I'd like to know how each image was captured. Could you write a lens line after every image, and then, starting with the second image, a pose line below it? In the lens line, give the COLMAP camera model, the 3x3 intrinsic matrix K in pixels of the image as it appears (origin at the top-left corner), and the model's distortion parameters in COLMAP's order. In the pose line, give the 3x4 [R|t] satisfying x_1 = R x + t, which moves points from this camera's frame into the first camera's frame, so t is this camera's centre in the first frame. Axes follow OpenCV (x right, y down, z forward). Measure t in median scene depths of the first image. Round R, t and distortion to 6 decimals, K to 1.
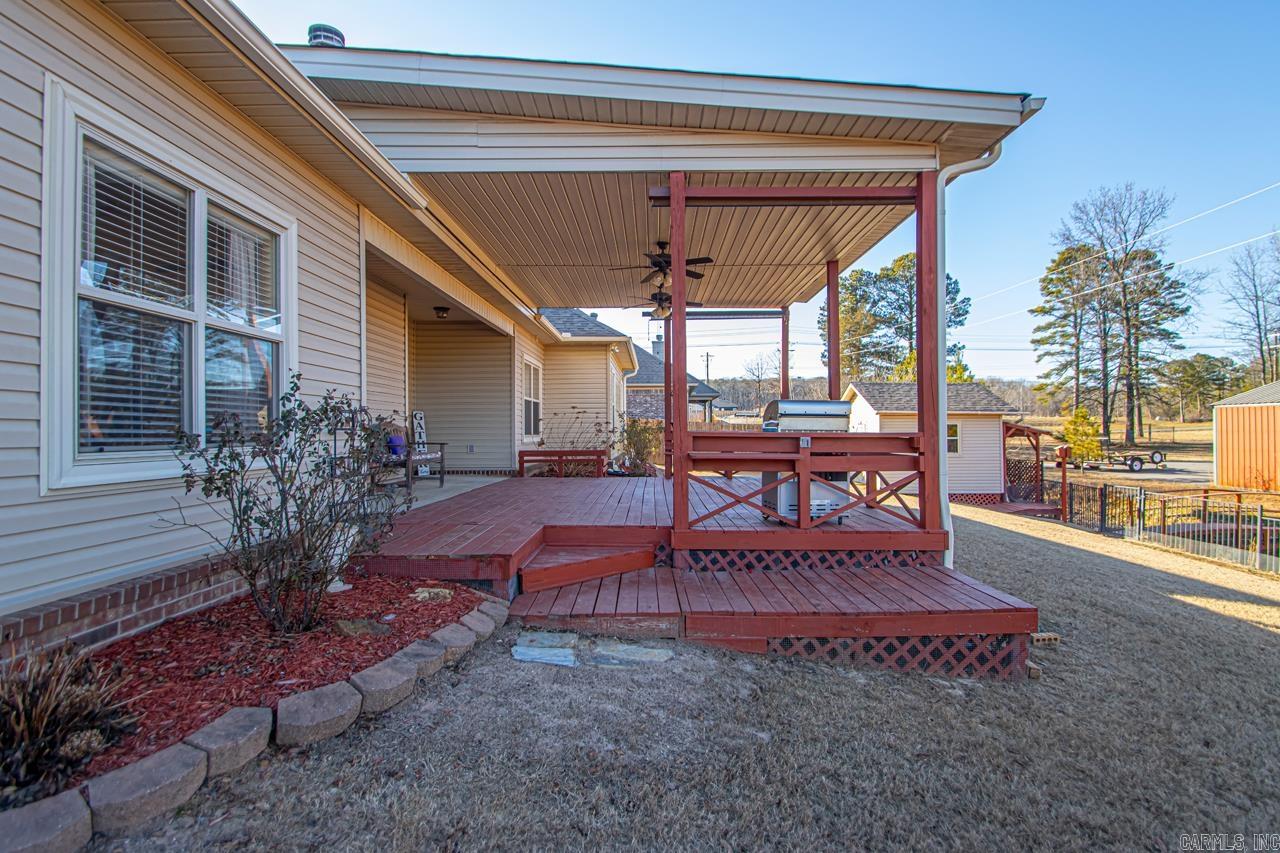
lens RADIAL K [[569.0, 0, 676.0], [0, 569.0, 423.1], [0, 0, 1]] dist [0.010807, -0.018004]
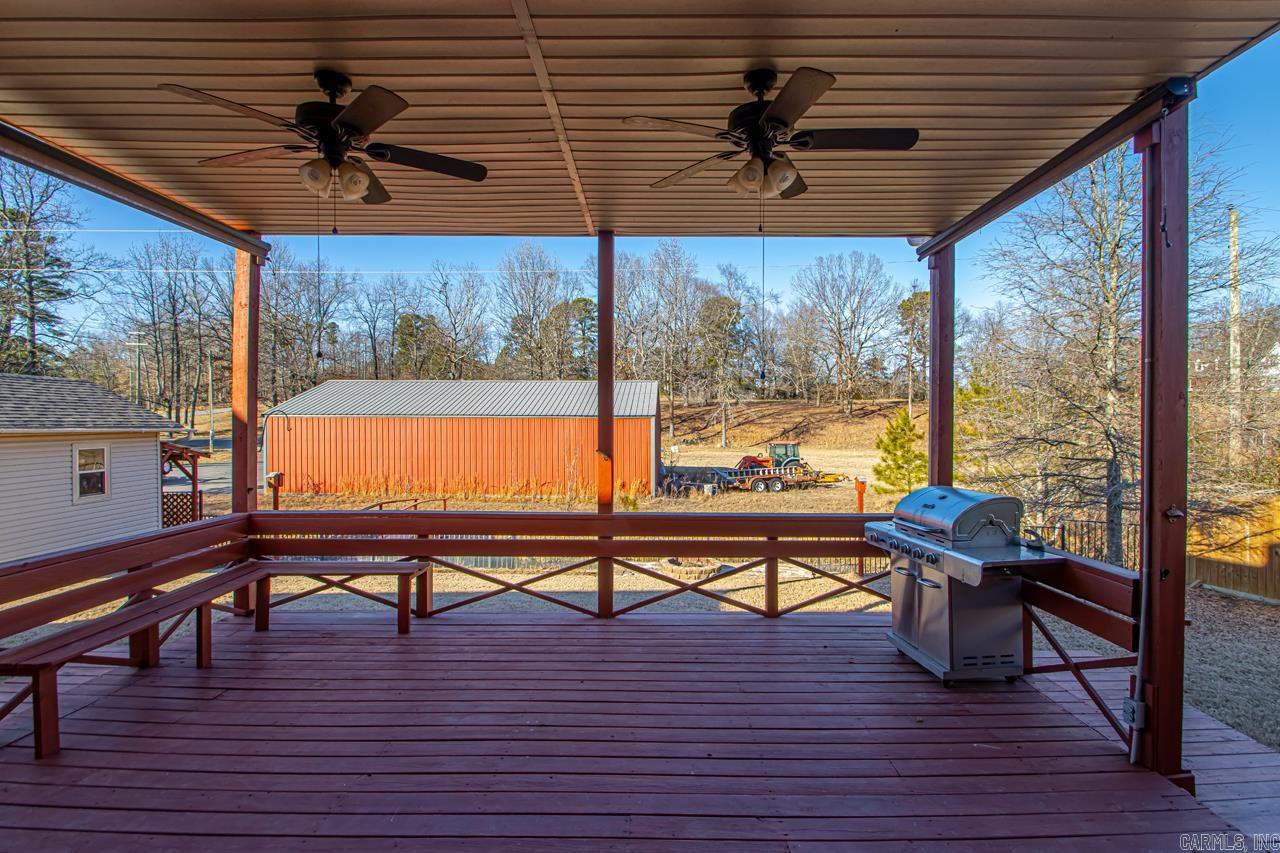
lens RADIAL K [[610.4, 0, 646.6], [0, 610.4, 424.9], [0, 0, 1]] dist [0.013977, -0.017871]
pose [[0.046698, -0.001833, 0.998907, -0.030472], [-0.010387, 0.999943, 0.002320, -0.006499], [-0.998855, -0.010484, 0.046676, 0.078111]]
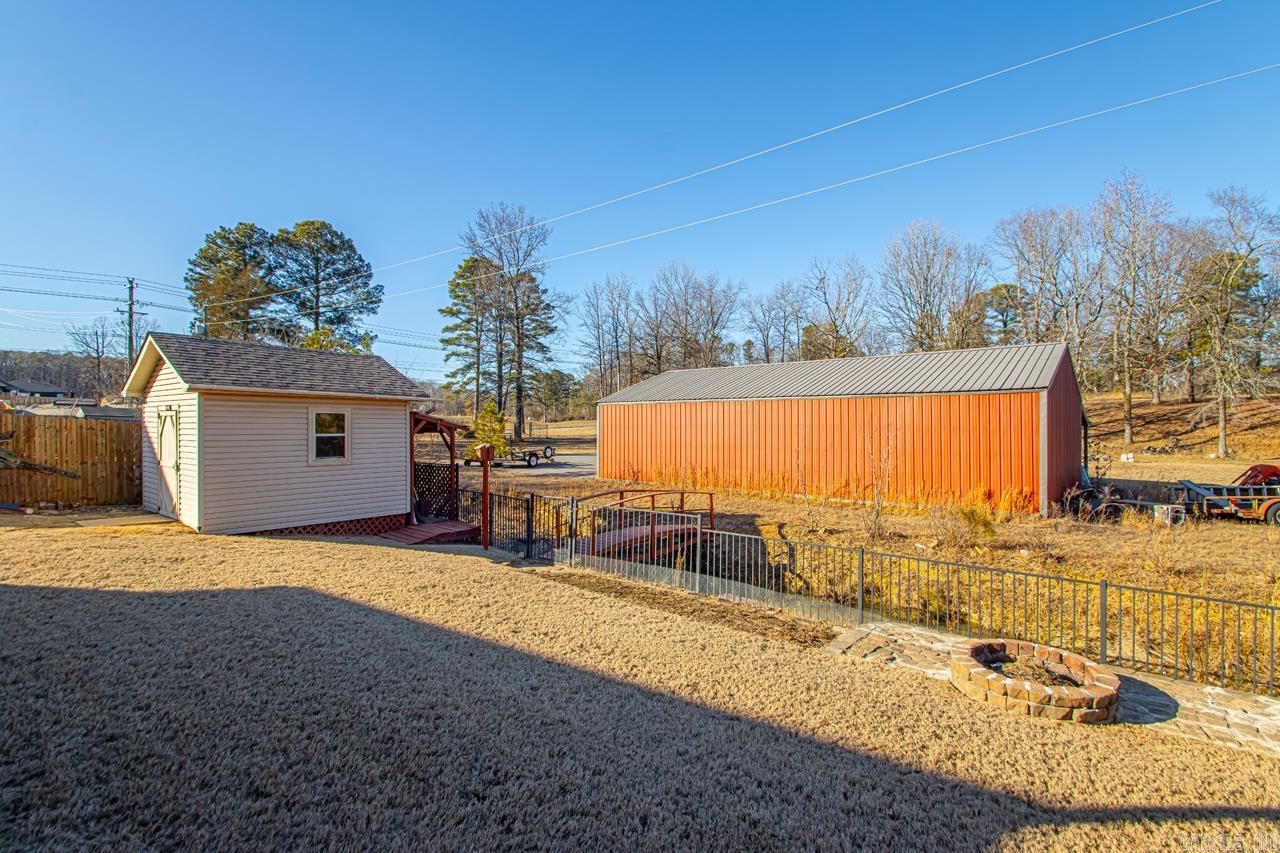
lens RADIAL K [[598.5, 0, 627.1], [0, 598.5, 428.2], [0, 0, 1]] dist [0.014044, -0.015896]
pose [[0.651160, 0.002763, 0.758936, 0.039358], [-0.013940, 0.999868, 0.008321, 0.001794], [-0.758813, -0.015998, 0.651112, 0.066337]]
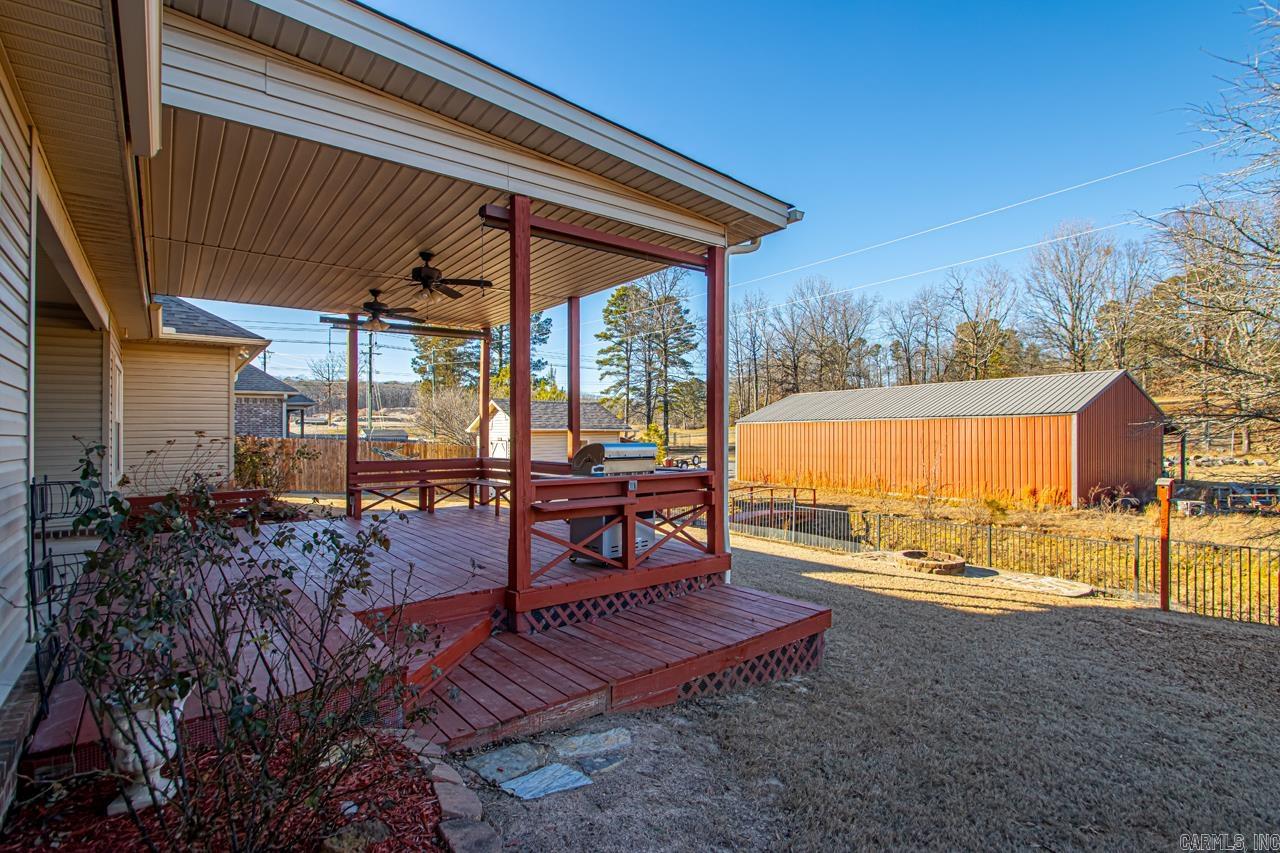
lens RADIAL K [[574.1, 0, 634.4], [0, 574.1, 432.6], [0, 0, 1]] dist [0.003122, -0.000380]
pose [[0.805795, -0.003650, 0.592184, -0.019726], [0.002033, 0.999992, 0.003397, -0.003362], [-0.592191, -0.001533, 0.805796, 0.007805]]
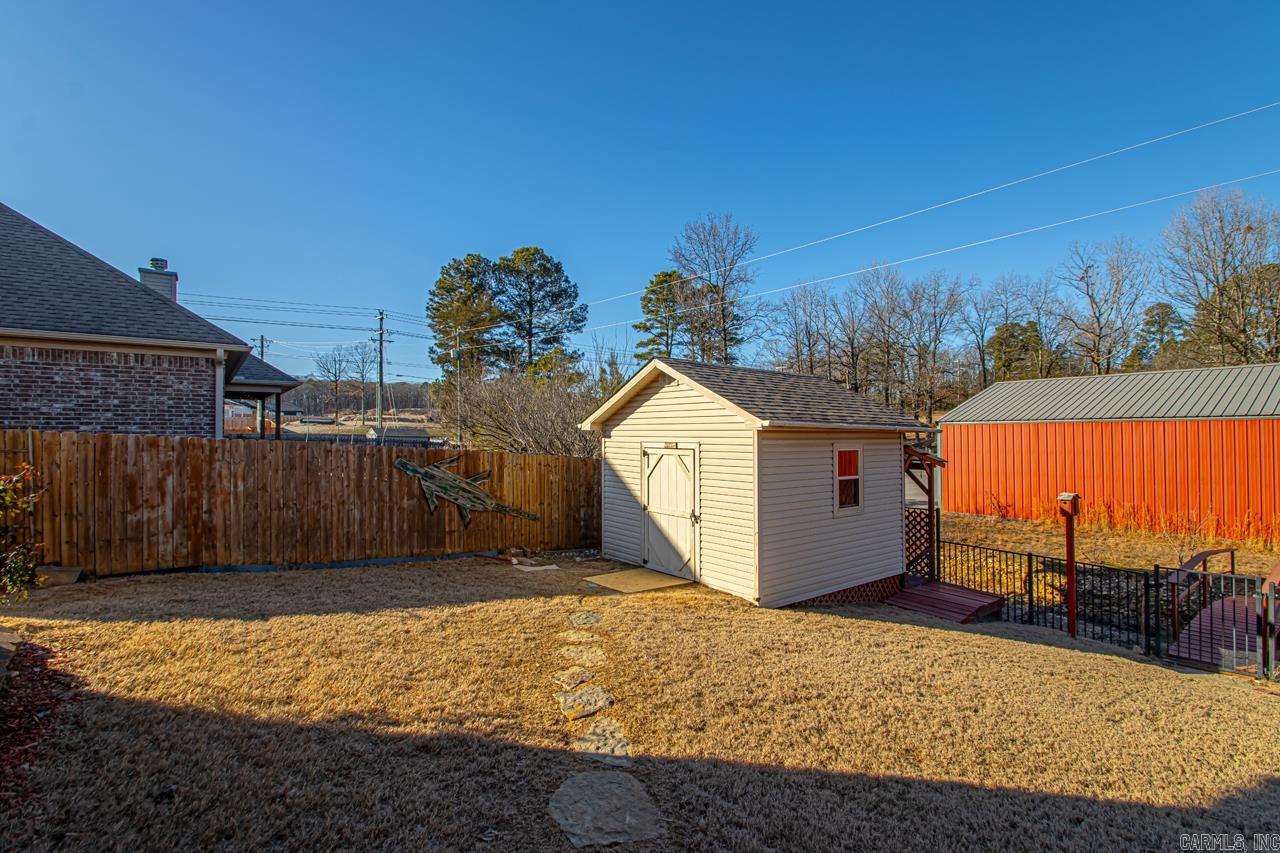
lens RADIAL K [[610.4, 0, 646.6], [0, 610.4, 424.9], [0, 0, 1]] dist [0.013977, -0.017871]
pose [[0.815972, 0.016667, 0.577851, 0.004776], [-0.009728, 0.999839, -0.015101, -0.002171], [-0.578010, 0.006700, 0.816003, 0.138070]]
